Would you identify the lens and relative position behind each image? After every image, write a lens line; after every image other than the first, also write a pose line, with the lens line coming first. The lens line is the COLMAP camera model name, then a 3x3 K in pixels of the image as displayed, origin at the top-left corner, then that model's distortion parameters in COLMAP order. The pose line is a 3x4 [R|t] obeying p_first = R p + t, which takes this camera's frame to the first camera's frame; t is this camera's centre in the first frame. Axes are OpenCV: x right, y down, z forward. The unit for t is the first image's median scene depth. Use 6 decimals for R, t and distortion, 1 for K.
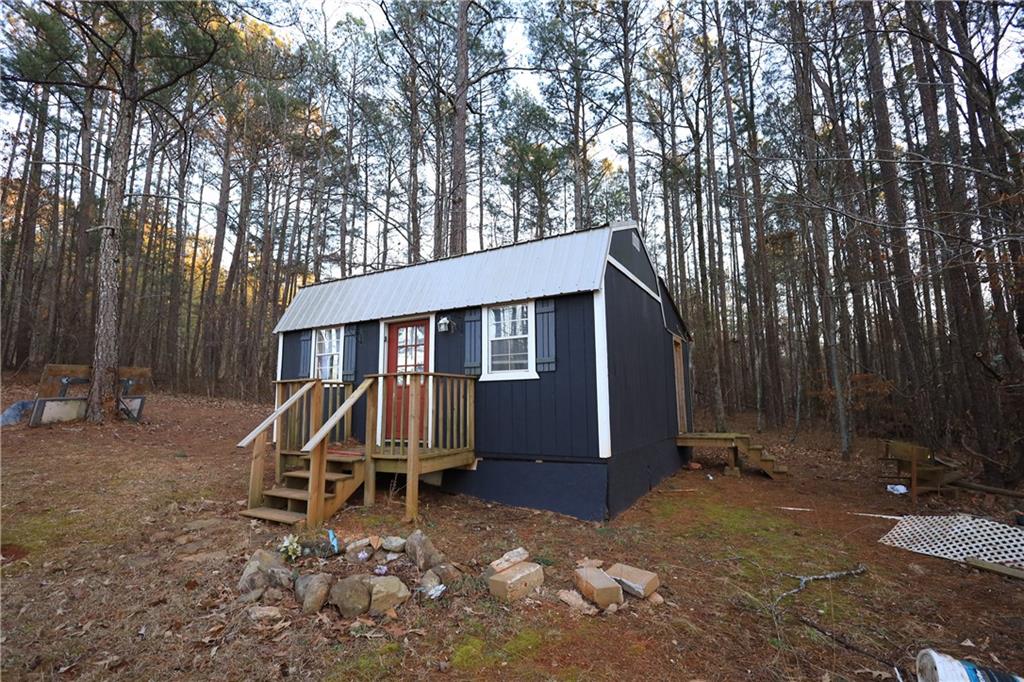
lens RADIAL K [[475.6, 0, 511.1], [0, 475.6, 341.1], [0, 0, 1]] dist [0.002711, 0.000034]
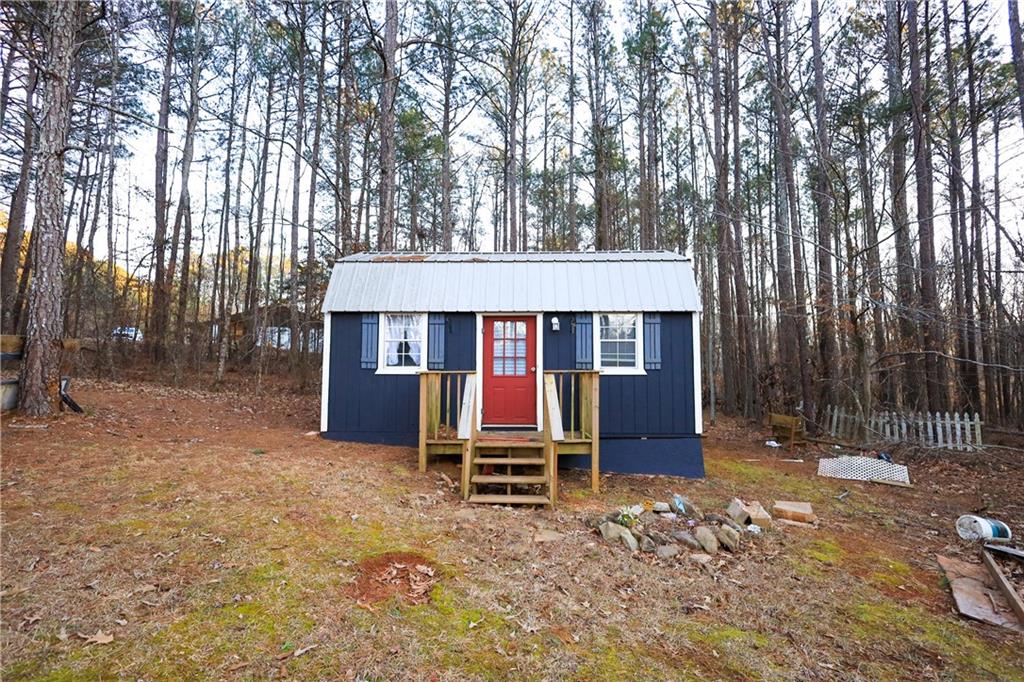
lens RADIAL K [[475.6, 0, 509.9], [0, 475.6, 339.4], [0, 0, 1]] dist [0.002711, 0.000034]
pose [[0.881468, 0.045289, 0.470067, -0.818412], [-0.074419, 0.996275, 0.043563, -0.041834], [-0.466344, -0.073381, 0.881555, 0.039946]]
